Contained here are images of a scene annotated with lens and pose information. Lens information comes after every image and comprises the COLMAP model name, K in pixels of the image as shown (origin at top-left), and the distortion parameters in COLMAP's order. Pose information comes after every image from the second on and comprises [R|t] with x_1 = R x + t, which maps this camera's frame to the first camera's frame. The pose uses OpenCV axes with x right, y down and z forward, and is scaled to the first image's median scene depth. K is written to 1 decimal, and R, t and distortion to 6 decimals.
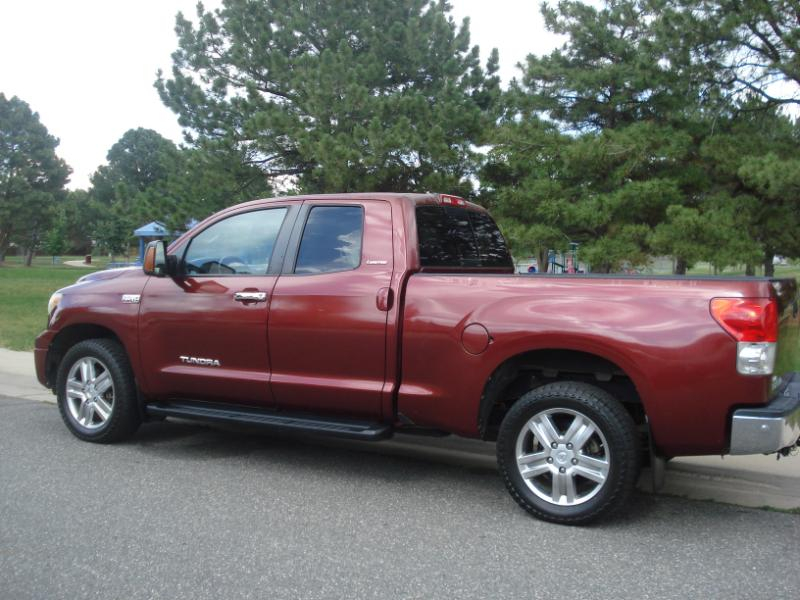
lens RADIAL K [[897.1, 0, 402.9], [0, 897.1, 297.6], [0, 0, 1]] dist [-0.104155, 0.000000]
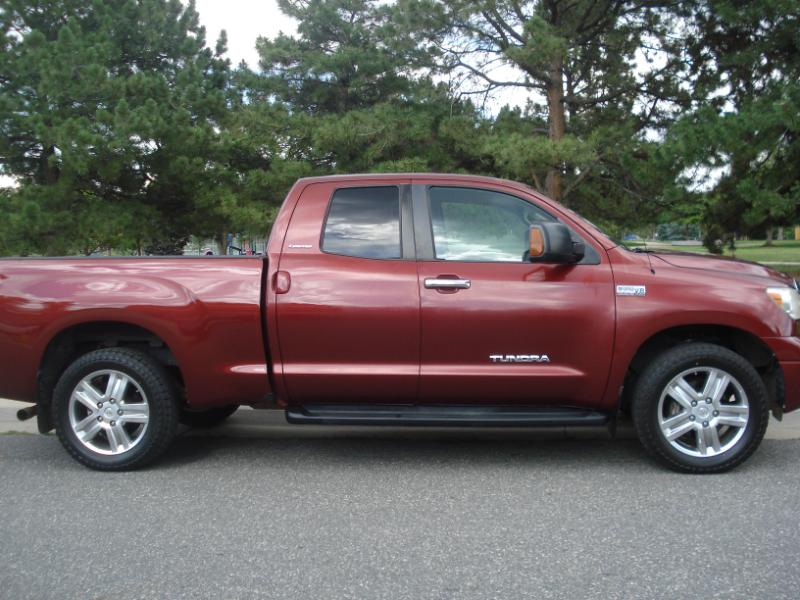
lens RADIAL K [[897.1, 0, 403.1], [0, 897.1, 296.4], [0, 0, 1]] dist [-0.104155, 0.000000]
pose [[0.927854, -0.069172, 0.366472, -0.352147], [0.062996, 0.997598, 0.028802, -0.006277], [-0.367584, -0.003637, 0.929983, 0.060346]]
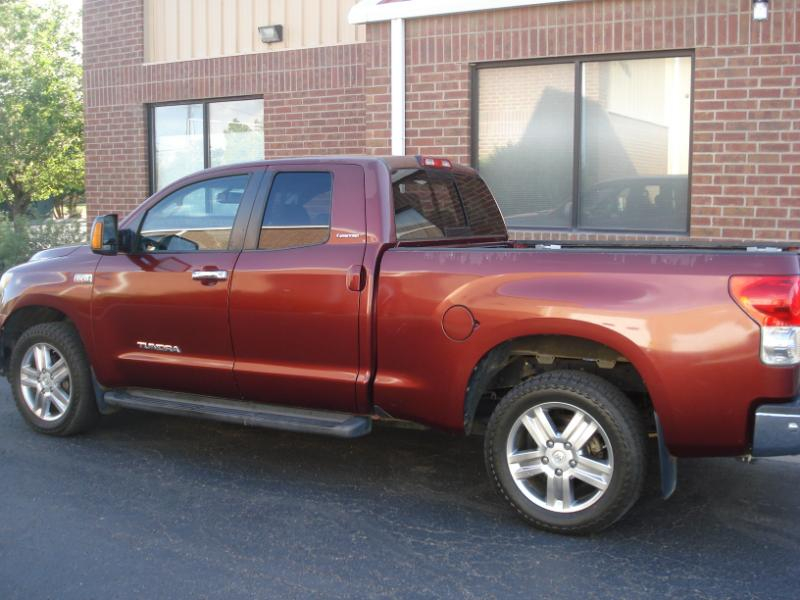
lens RADIAL K [[897.1, 0, 399.0], [0, 897.1, 300.1], [0, 0, 1]] dist [-0.104155, 0.000000]
pose [[0.999718, -0.017780, -0.015764, 0.032246], [0.018603, 0.998387, 0.053633, -0.021244], [0.014785, -0.053911, 0.998436, 0.111030]]
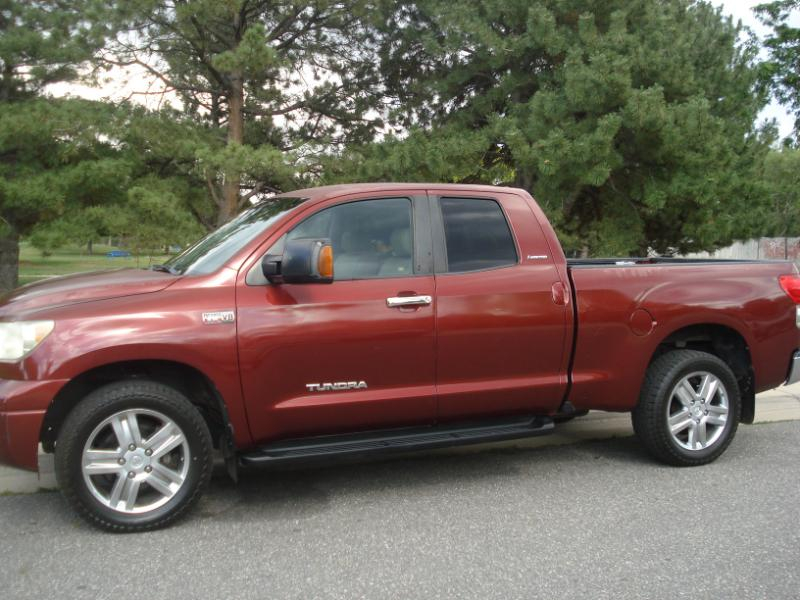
lens RADIAL K [[897.1, 0, 401.9], [0, 897.1, 300.7], [0, 0, 1]] dist [-0.104155, 0.000000]
pose [[0.616926, -0.071176, 0.783796, -0.853126], [0.047872, 0.997452, 0.052898, -0.047731], [-0.785564, 0.004888, 0.618761, 0.471754]]
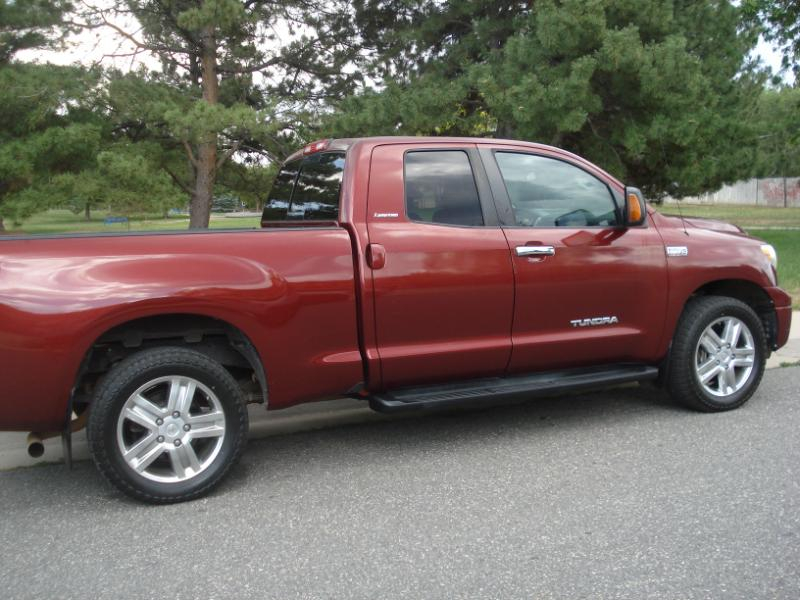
lens RADIAL K [[897.1, 0, 399.2], [0, 897.1, 295.0], [0, 0, 1]] dist [-0.104155, 0.000000]
pose [[0.620937, -0.129100, 0.773156, -0.756742], [0.085890, 0.991611, 0.096598, -0.044327], [-0.779140, 0.006425, 0.626817, 0.437530]]
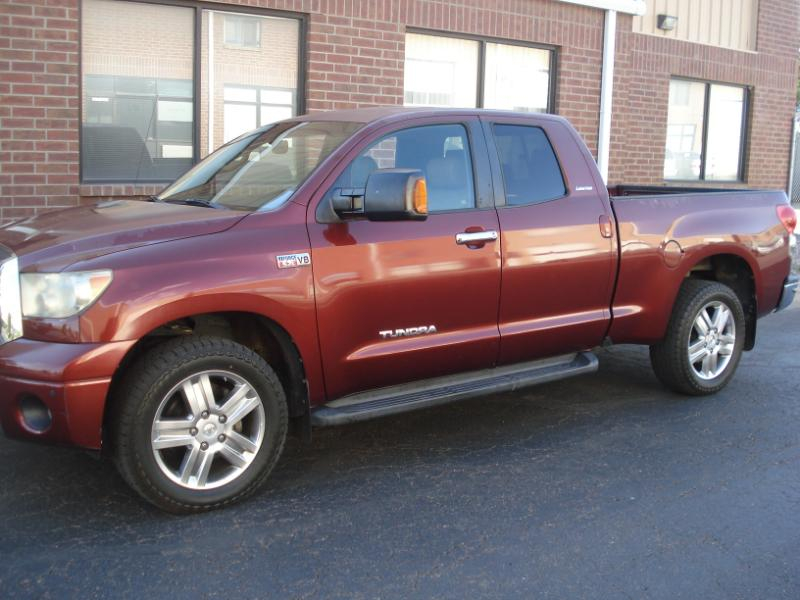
lens RADIAL K [[897.1, 0, 403.8], [0, 897.1, 301.1], [0, 0, 1]] dist [-0.104155, 0.000000]
pose [[0.434695, -0.157362, 0.886723, -0.917670], [0.045338, 0.987191, 0.152965, -0.070589], [-0.899436, -0.026291, 0.436262, 0.709514]]
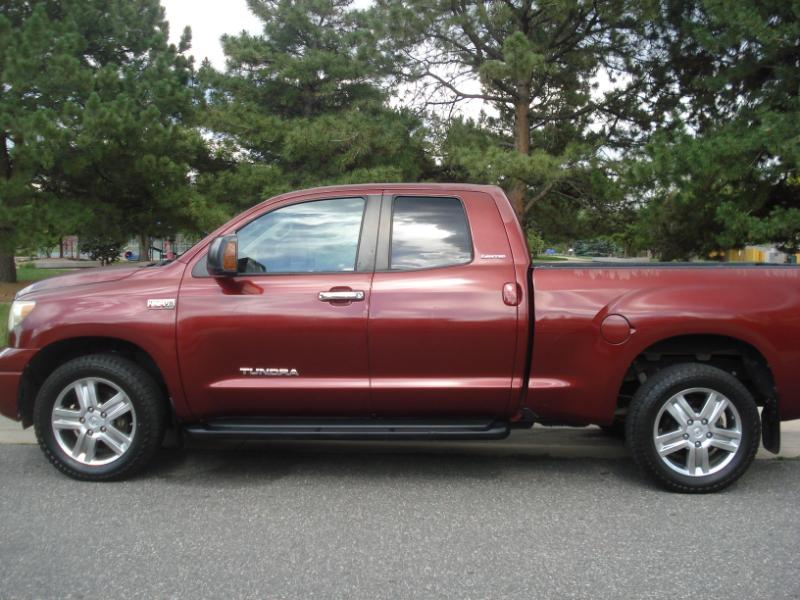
lens RADIAL K [[897.1, 0, 403.6], [0, 897.1, 301.4], [0, 0, 1]] dist [-0.104155, 0.000000]
pose [[0.888780, -0.040635, 0.456530, -0.528771], [0.030145, 0.999088, 0.030239, -0.021461], [-0.457342, -0.013114, 0.889194, 0.167782]]
